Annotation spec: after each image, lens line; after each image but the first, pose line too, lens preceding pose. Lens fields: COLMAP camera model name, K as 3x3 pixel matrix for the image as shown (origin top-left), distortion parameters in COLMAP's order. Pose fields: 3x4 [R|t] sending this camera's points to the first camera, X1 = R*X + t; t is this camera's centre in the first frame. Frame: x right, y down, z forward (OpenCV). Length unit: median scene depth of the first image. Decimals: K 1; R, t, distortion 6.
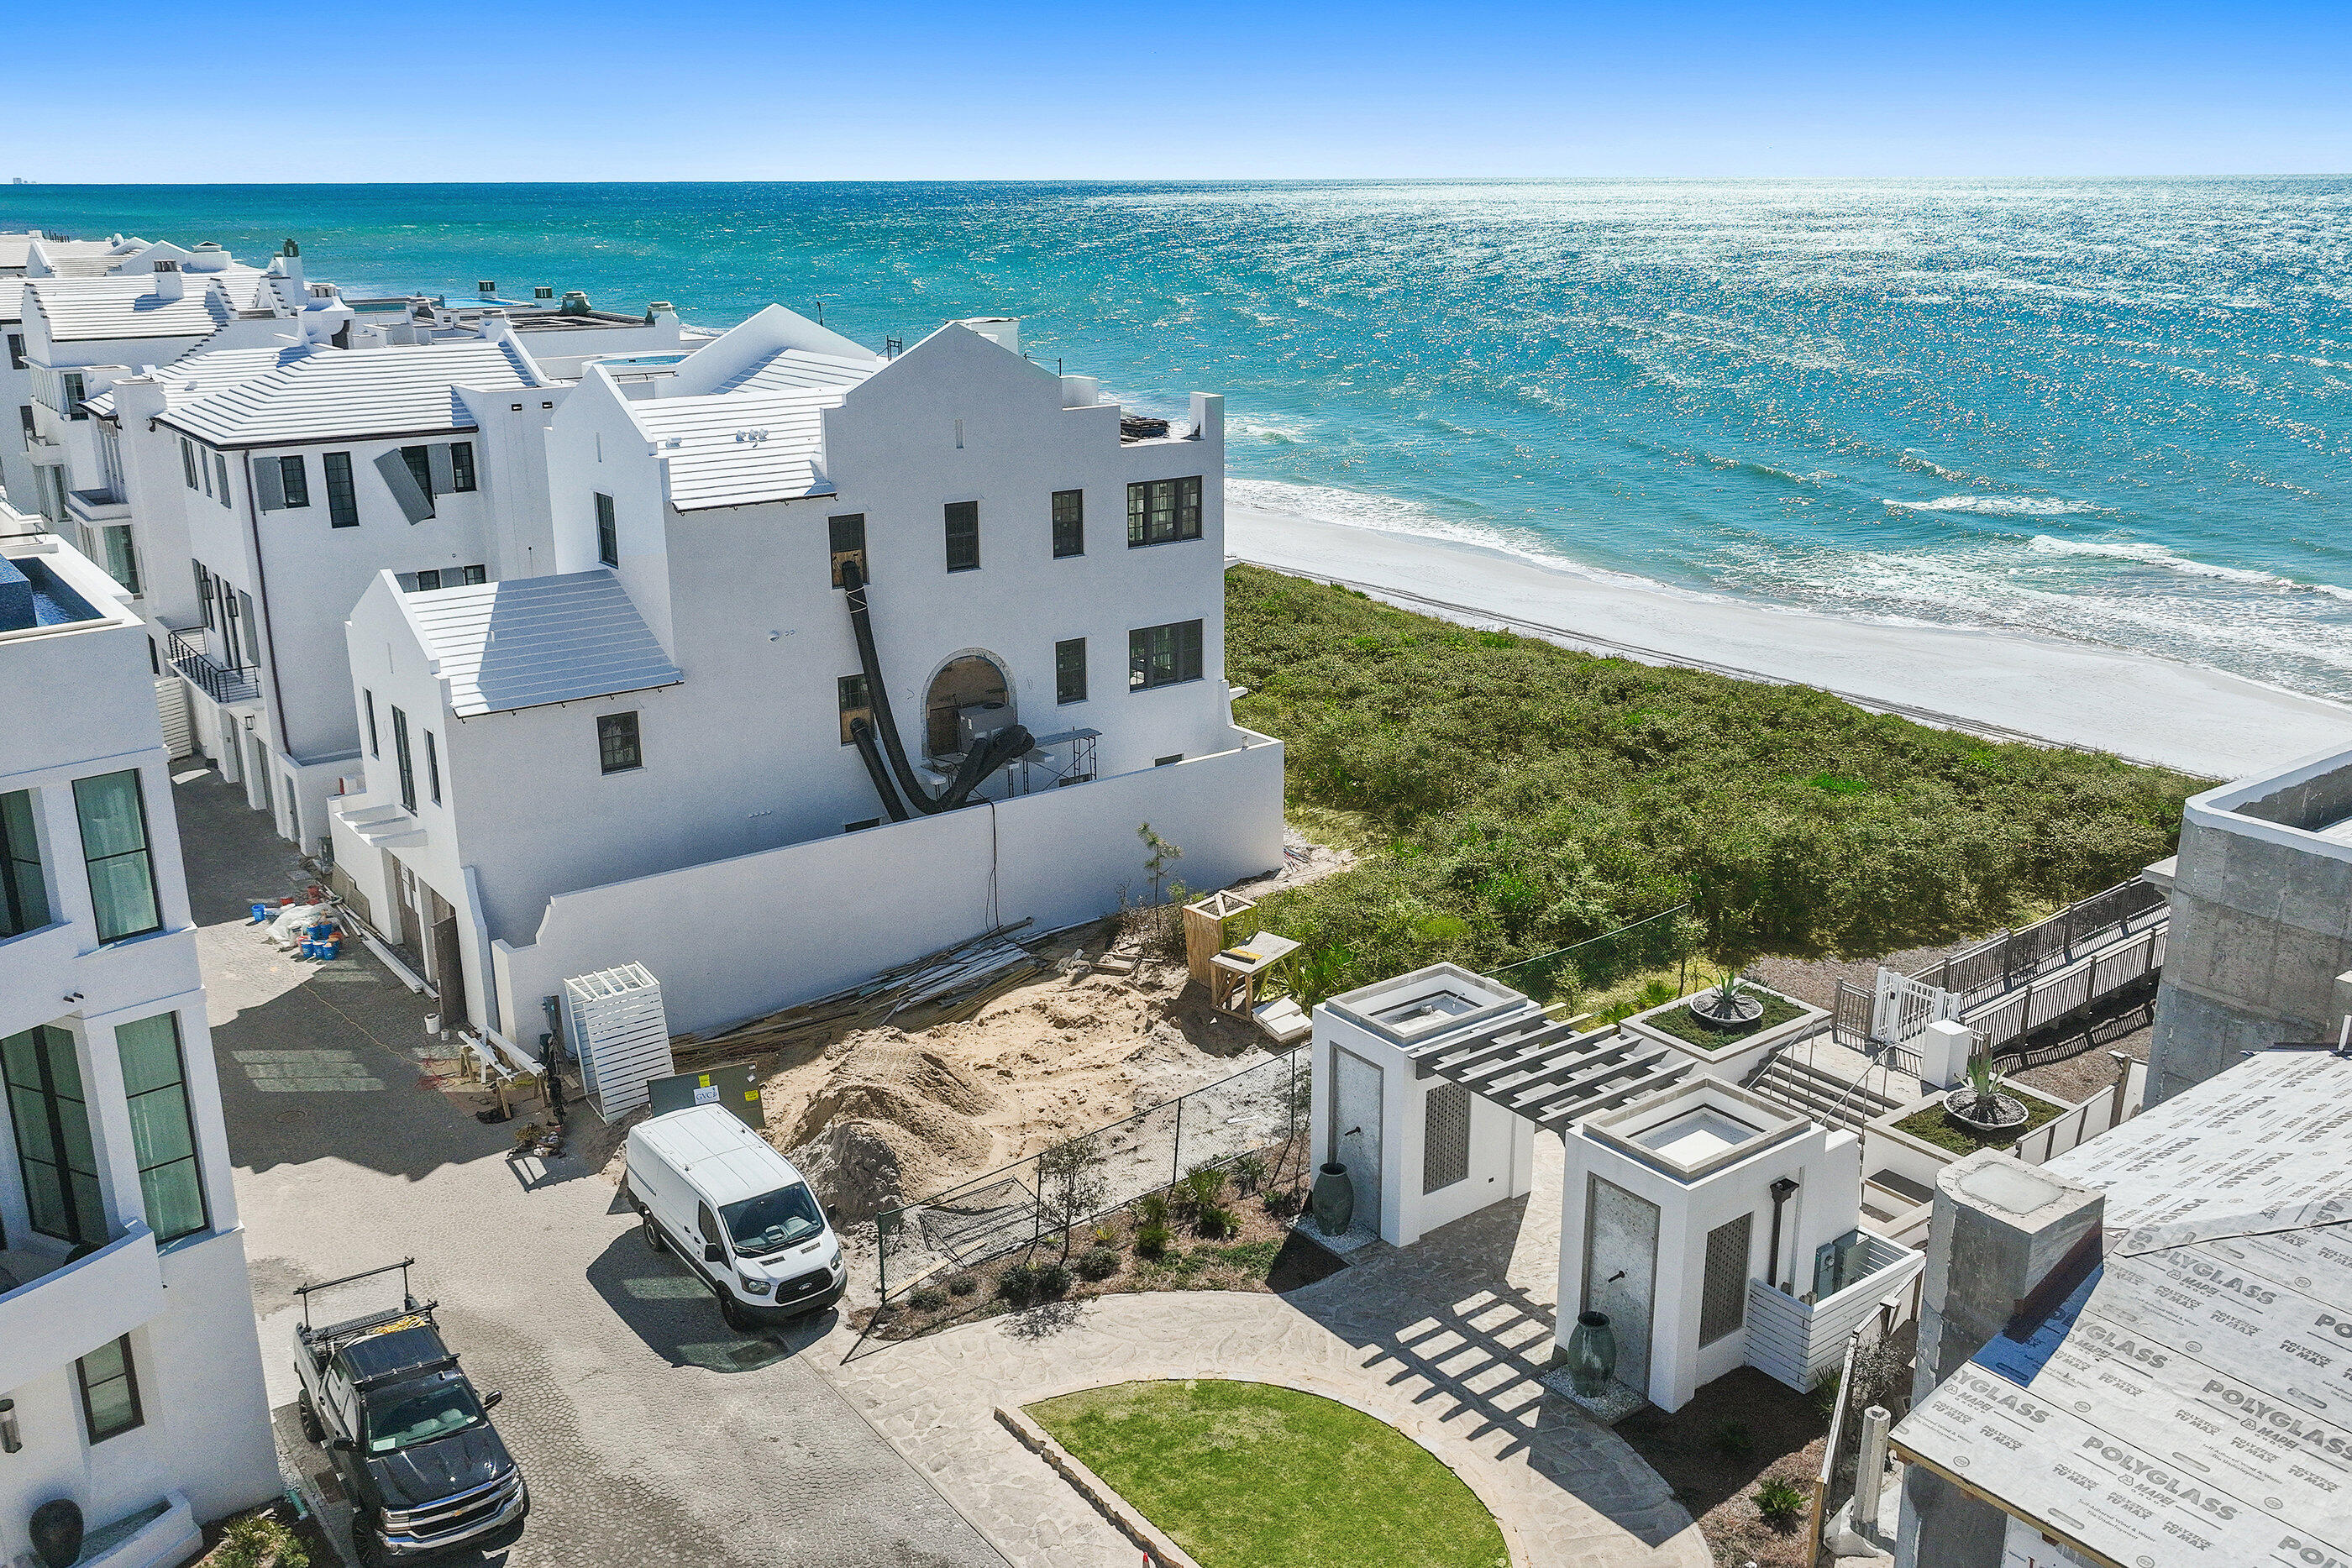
lens RADIAL K [[1972.2, 0, 1176.0], [0, 1972.2, 784.0], [0, 0, 1]] dist [0.009039, -0.013973]
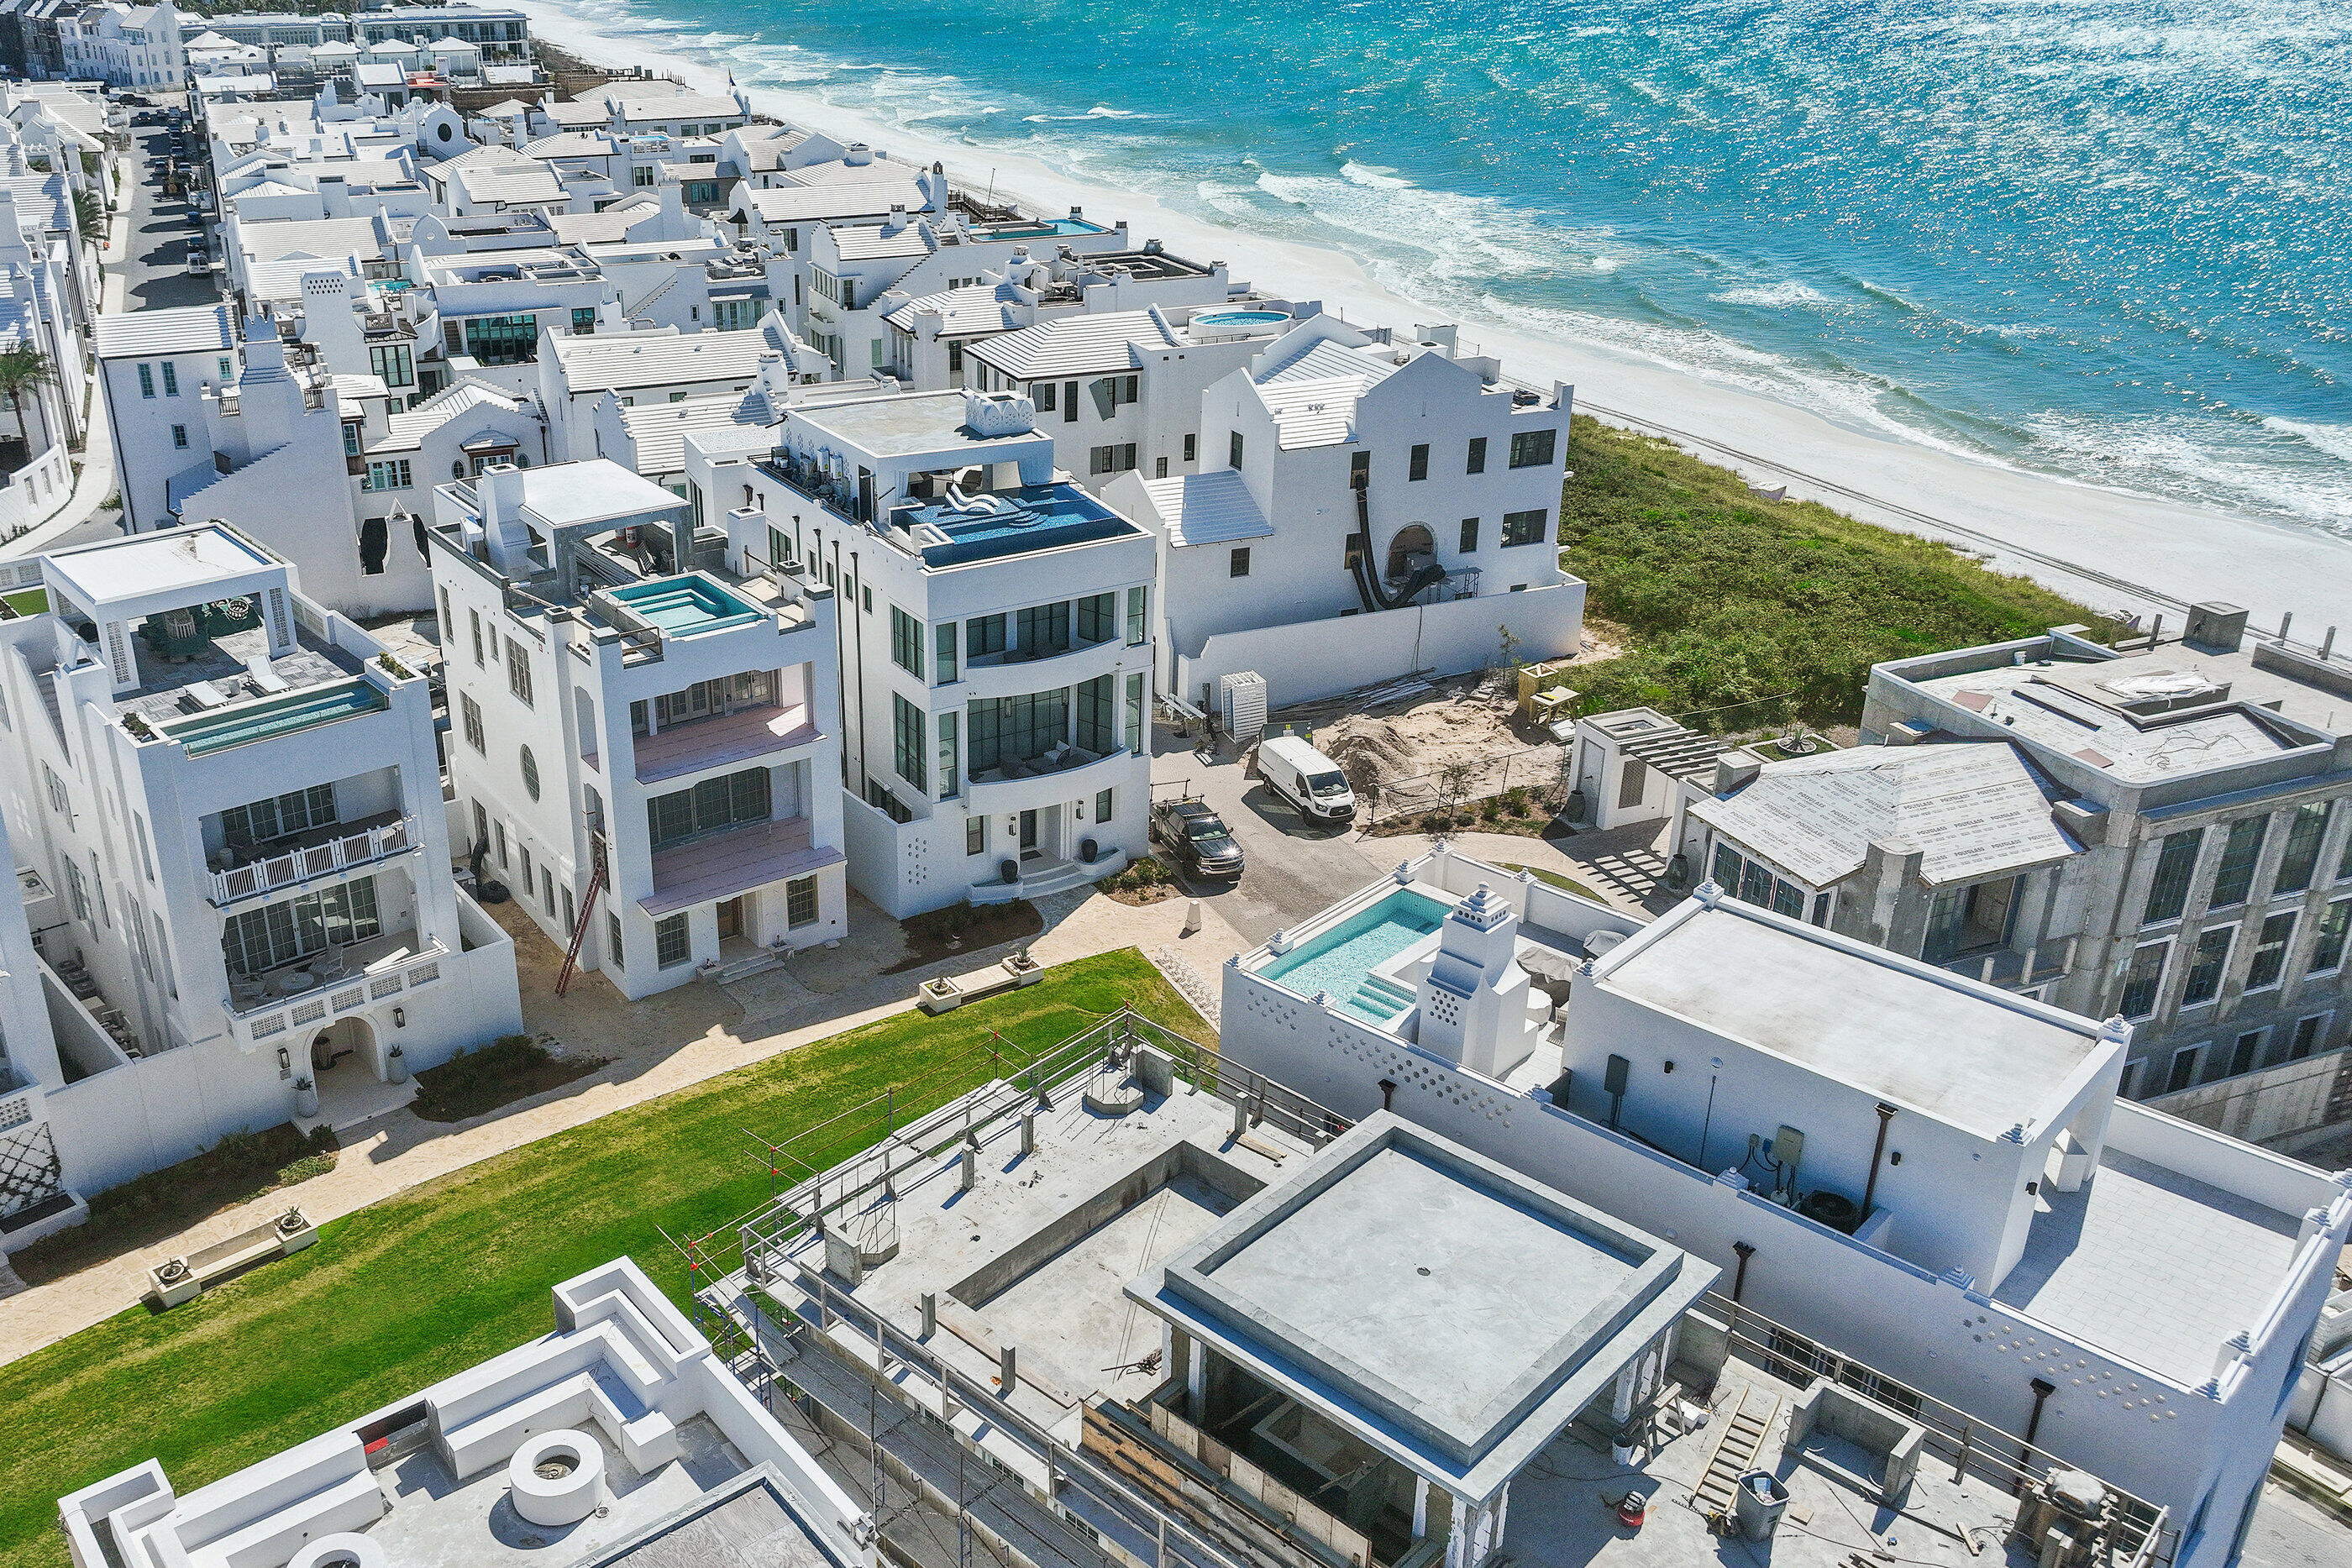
lens RADIAL K [[1890.0, 0, 977.9], [0, 1890.0, 762.5], [0, 0, 1]] dist [0.005307, -0.006712]
pose [[0.960119, 0.107710, -0.258012, -0.017555], [-0.074994, 0.988211, 0.133472, -0.055434], [0.269346, -0.108800, 0.956878, -0.930705]]
